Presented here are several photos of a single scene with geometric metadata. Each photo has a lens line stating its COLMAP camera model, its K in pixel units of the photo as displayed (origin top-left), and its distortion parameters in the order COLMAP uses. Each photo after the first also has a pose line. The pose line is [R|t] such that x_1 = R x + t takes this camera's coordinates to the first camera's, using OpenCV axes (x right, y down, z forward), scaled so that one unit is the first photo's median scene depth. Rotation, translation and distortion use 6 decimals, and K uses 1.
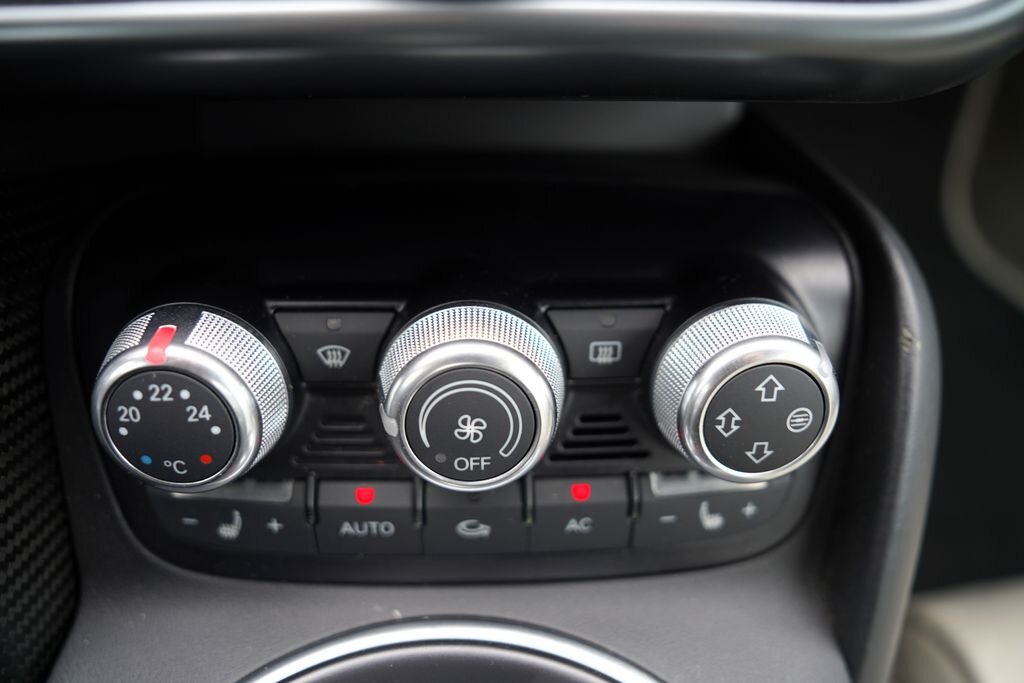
lens RADIAL K [[697.6, 0, 498.3], [0, 697.6, 344.0], [0, 0, 1]] dist [-0.127570, 0.092159]
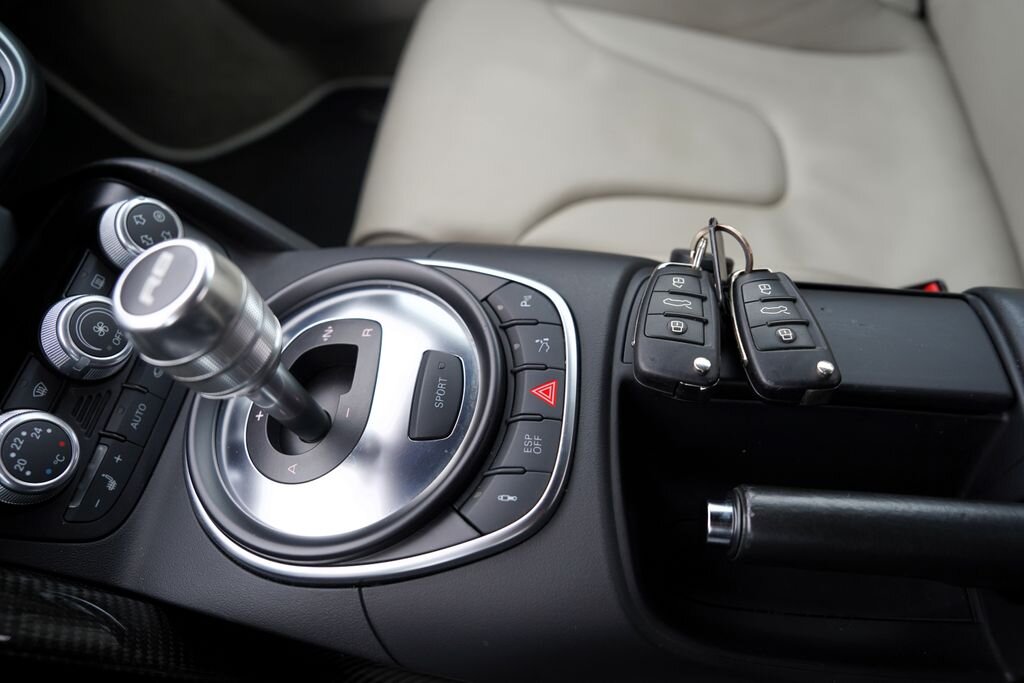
lens RADIAL K [[697.6, 0, 498.3], [0, 697.6, 344.0], [0, 0, 1]] dist [-0.127570, 0.092159]
pose [[0.178337, -0.862474, 0.473640, -0.809945], [0.883229, 0.352482, 0.309293, 0.545889], [-0.433707, 0.363174, 0.824623, -1.245453]]
